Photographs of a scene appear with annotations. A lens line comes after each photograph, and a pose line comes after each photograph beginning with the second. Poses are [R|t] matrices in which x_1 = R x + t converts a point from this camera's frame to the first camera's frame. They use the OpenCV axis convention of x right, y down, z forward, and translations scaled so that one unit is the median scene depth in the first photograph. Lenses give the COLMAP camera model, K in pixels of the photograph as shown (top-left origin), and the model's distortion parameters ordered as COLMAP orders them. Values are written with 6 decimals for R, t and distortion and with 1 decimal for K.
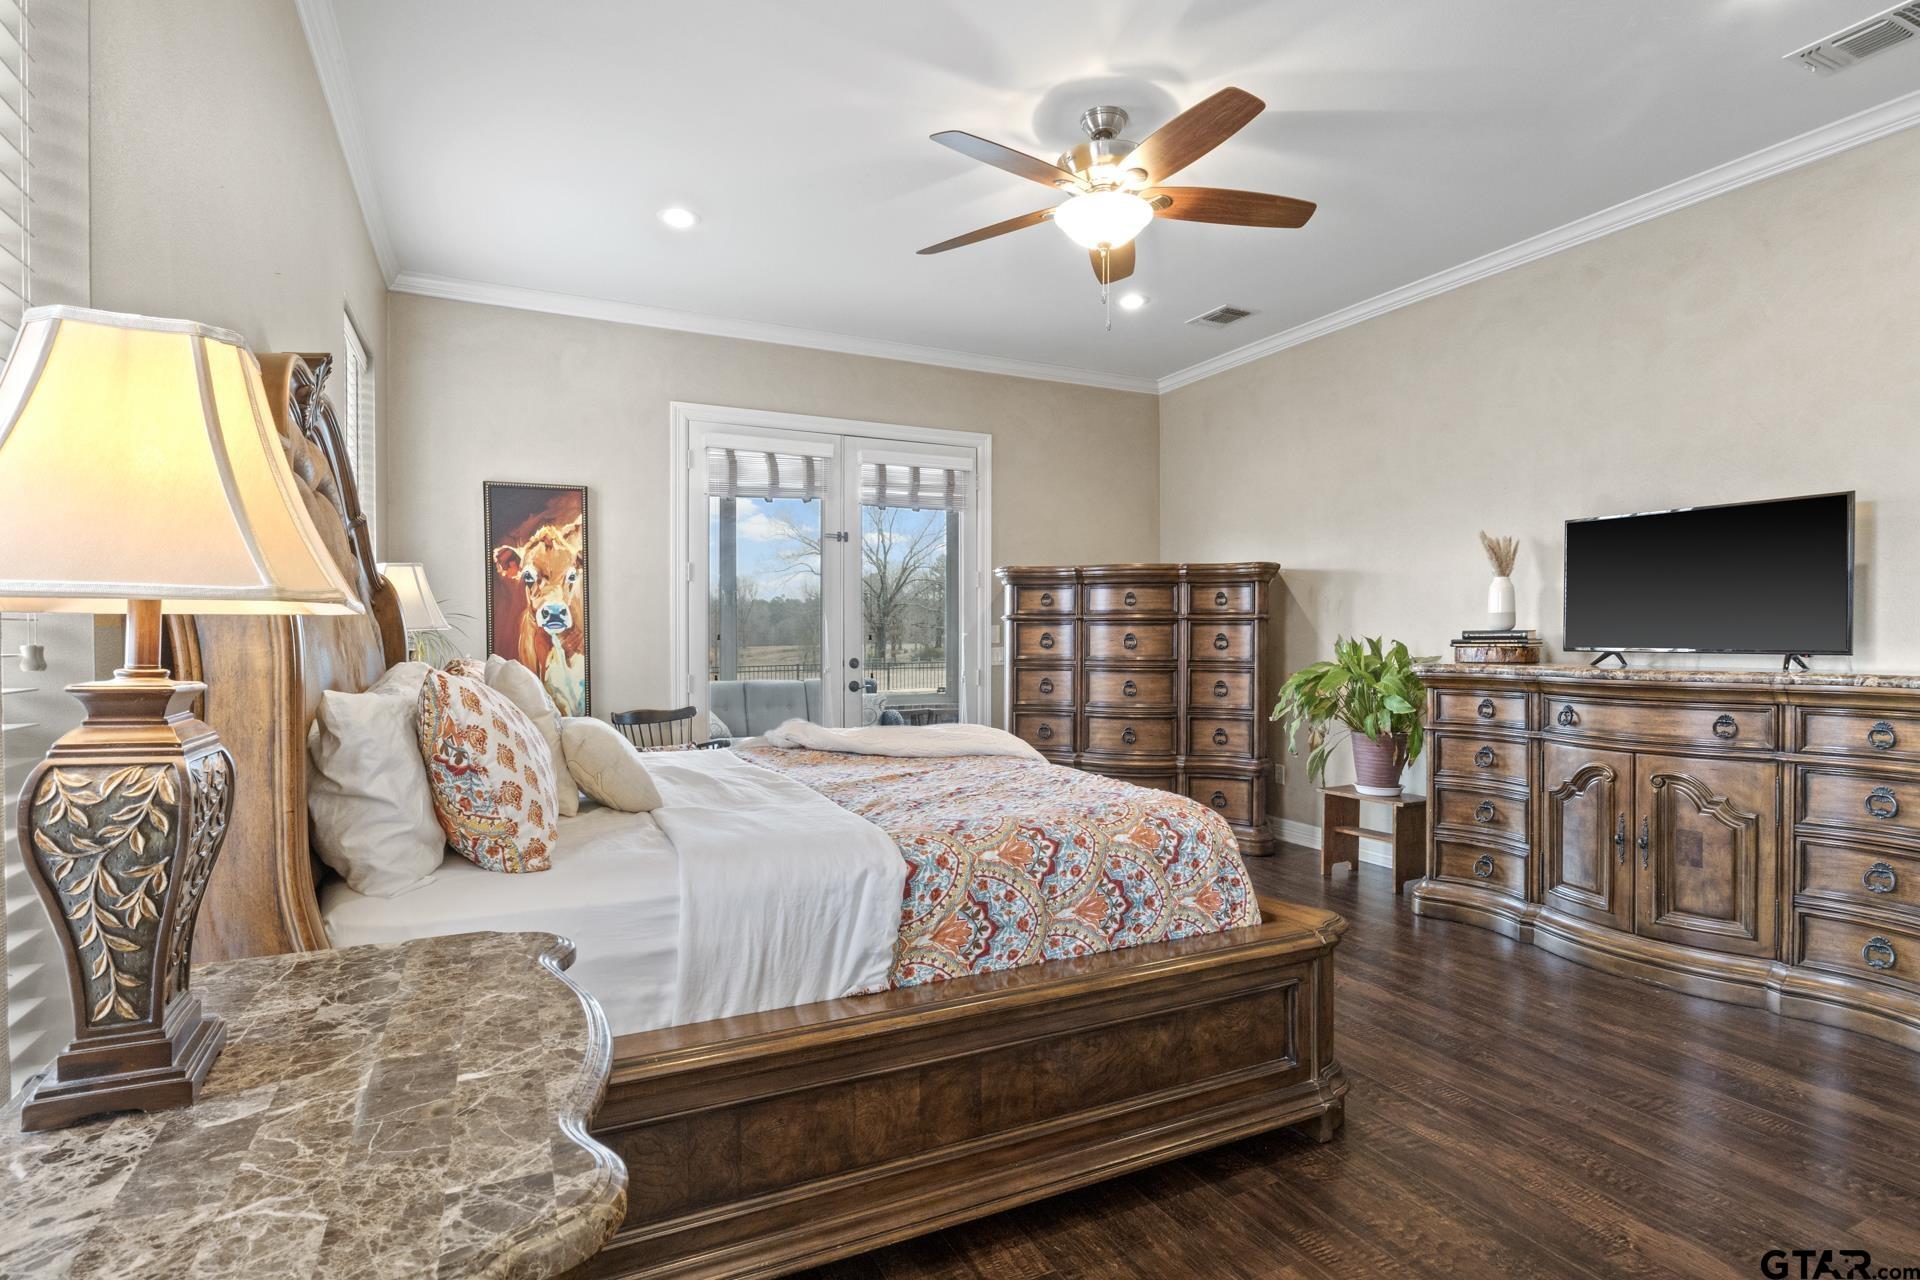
lens RADIAL K [[952.6, 0, 970.0], [0, 952.6, 644.4], [0, 0, 1]] dist [-0.016591, 0.000247]
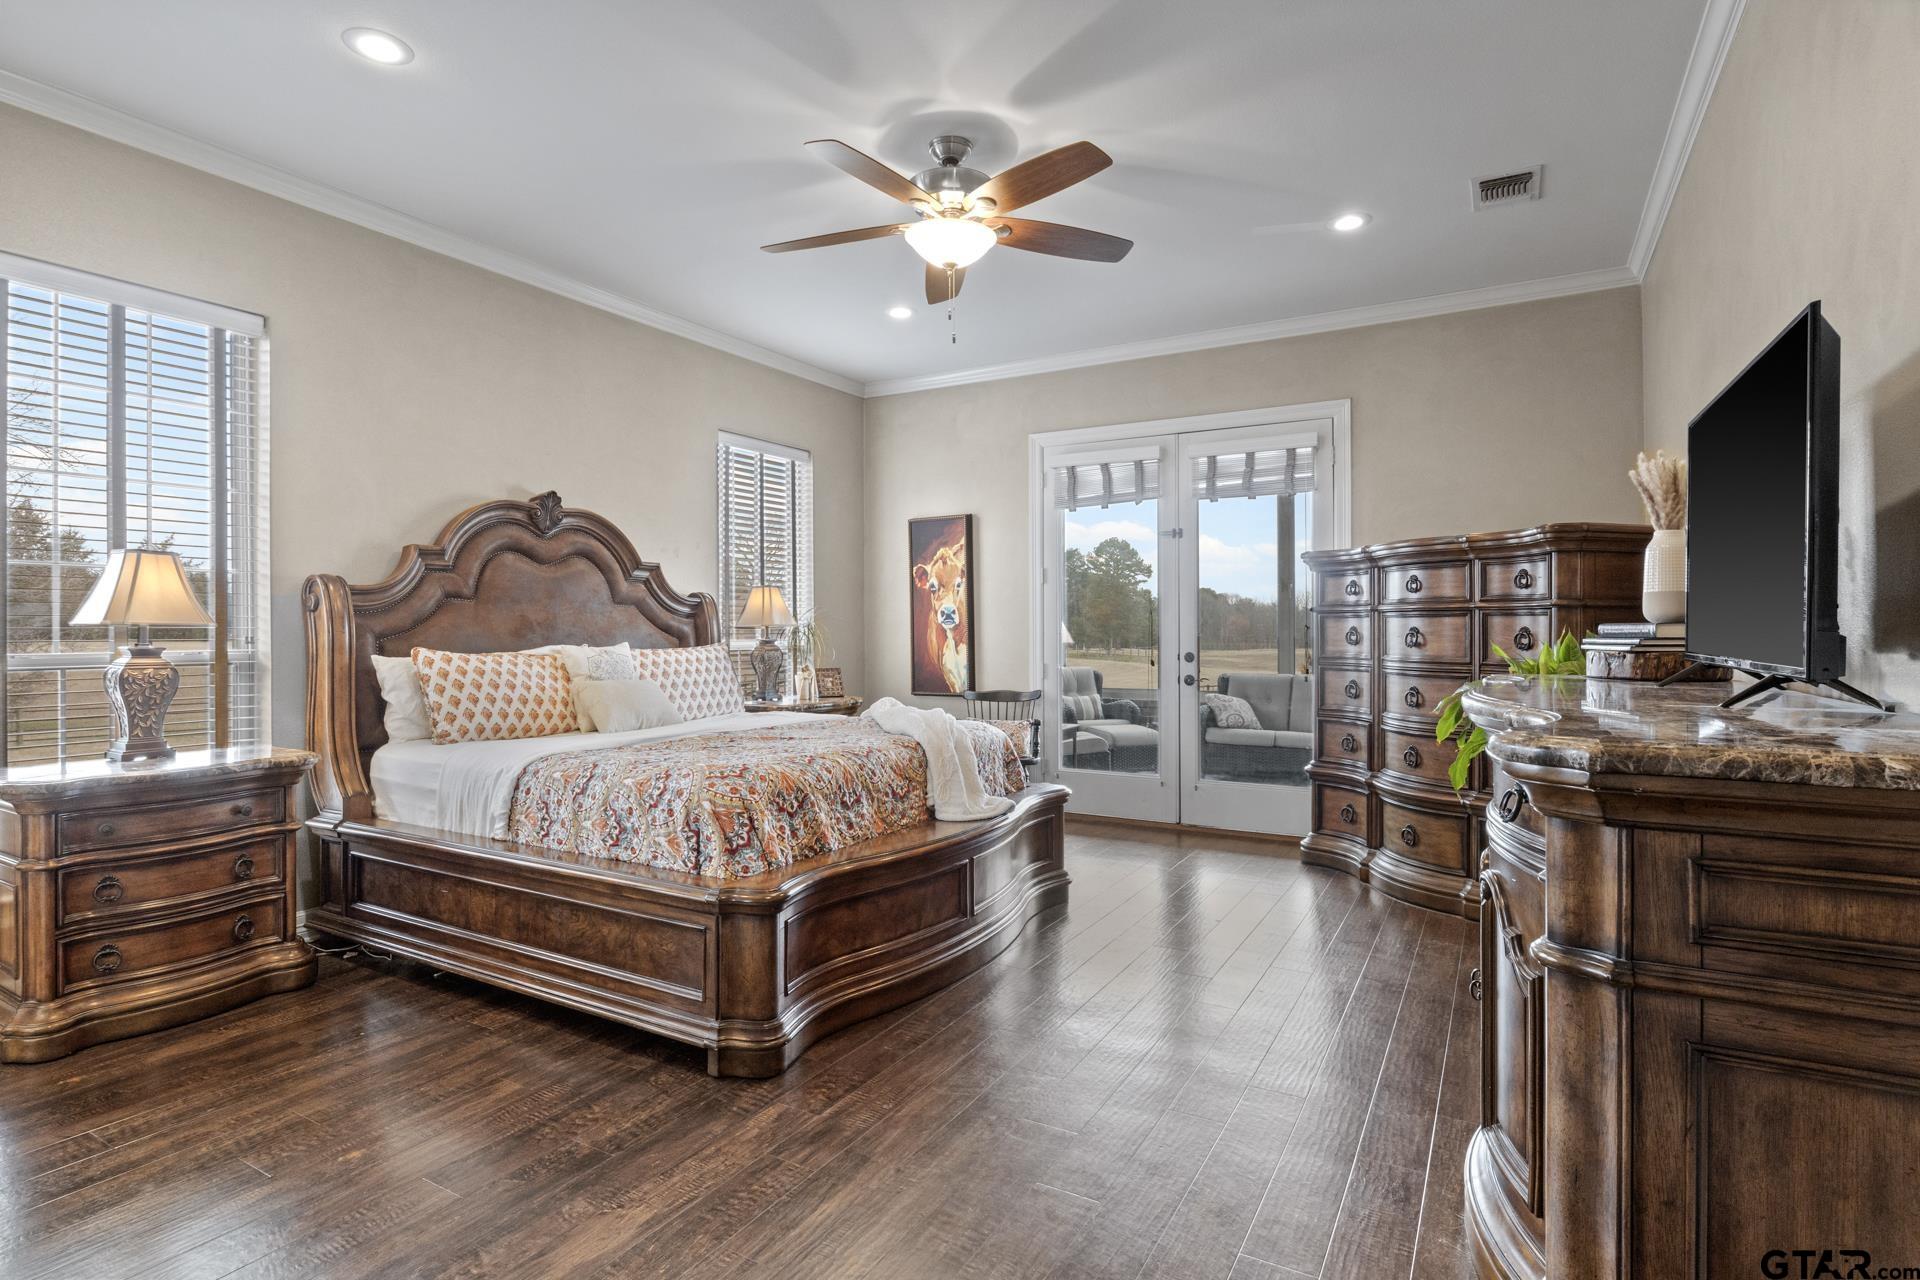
lens RADIAL K [[961.1, 0, 964.9], [0, 961.1, 630.8], [0, 0, 1]] dist [-0.003478, -0.000923]
pose [[0.557846, 0.002029, -0.829942, 0.688798], [-0.005344, 0.999985, -0.001147, -0.006620], [0.829928, 0.005074, 0.557848, 0.273625]]
